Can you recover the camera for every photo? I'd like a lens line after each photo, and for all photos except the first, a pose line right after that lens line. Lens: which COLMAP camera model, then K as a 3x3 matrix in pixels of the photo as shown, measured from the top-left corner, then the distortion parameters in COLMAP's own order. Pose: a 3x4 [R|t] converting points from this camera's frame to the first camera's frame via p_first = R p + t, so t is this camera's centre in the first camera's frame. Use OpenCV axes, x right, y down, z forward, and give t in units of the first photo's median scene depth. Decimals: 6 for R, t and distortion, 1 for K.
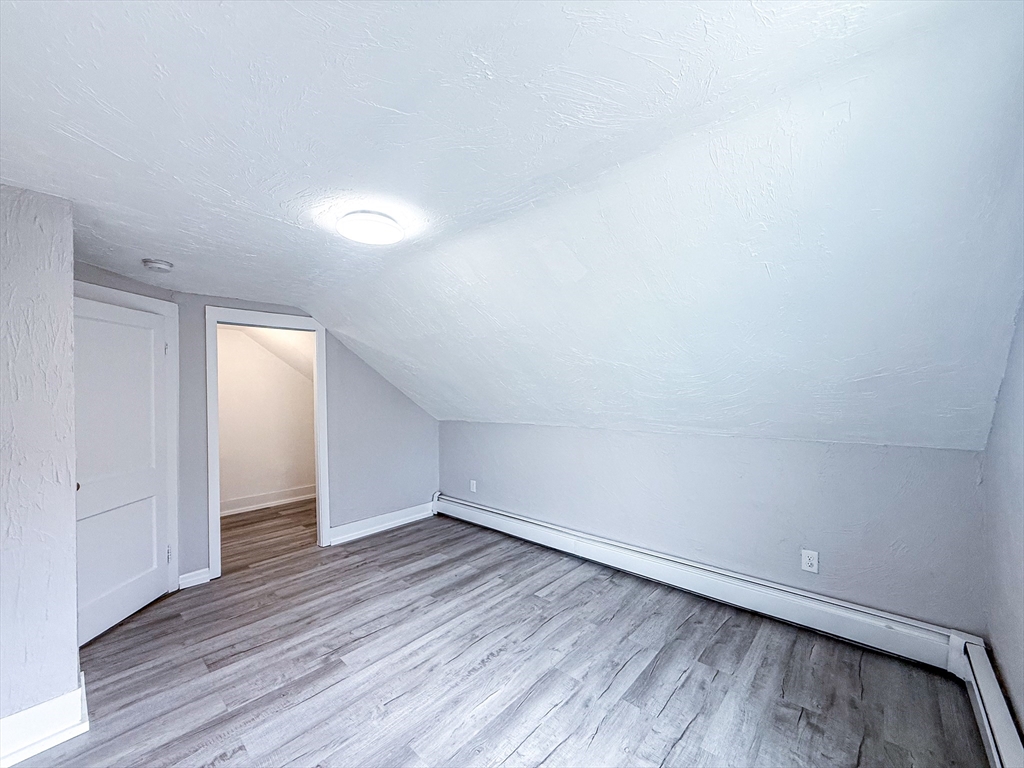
lens RADIAL K [[413.4, 0, 514.5], [0, 413.4, 385.9], [0, 0, 1]] dist [0.000403, 0.000283]
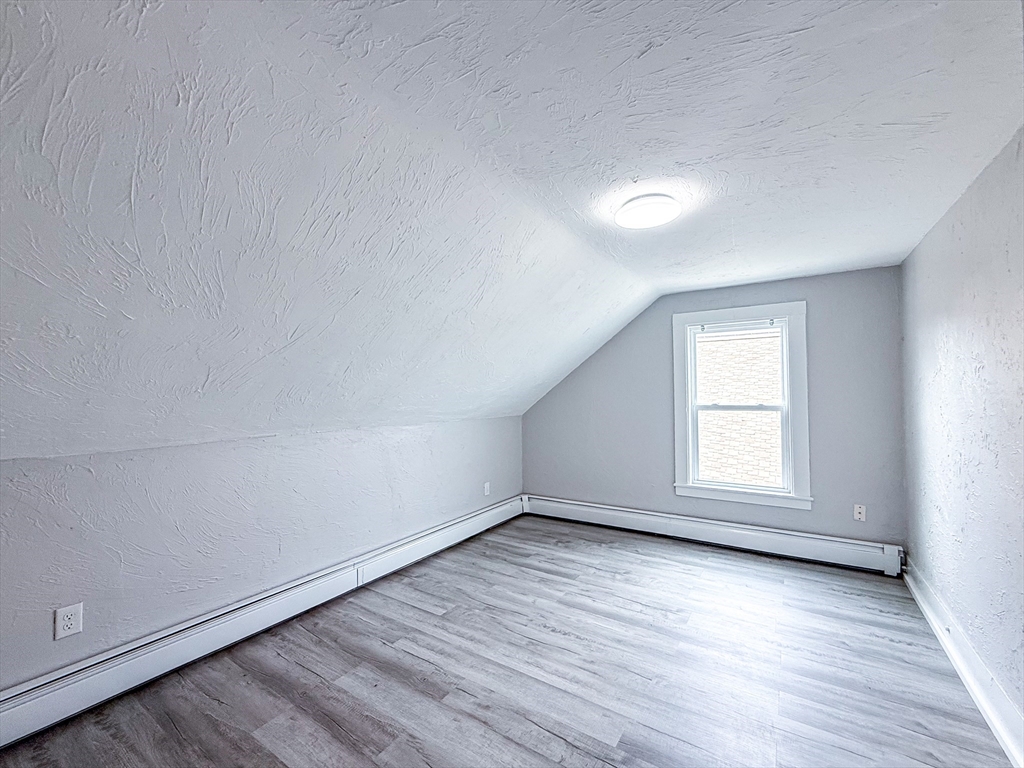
lens RADIAL K [[413.4, 0, 514.5], [0, 413.4, 385.9], [0, 0, 1]] dist [0.000403, 0.000283]
pose [[-0.154691, 0.039285, 0.987182, -0.978704], [0.003223, 0.999224, -0.039259, 0.064834], [-0.987958, -0.002892, -0.154698, 1.126429]]
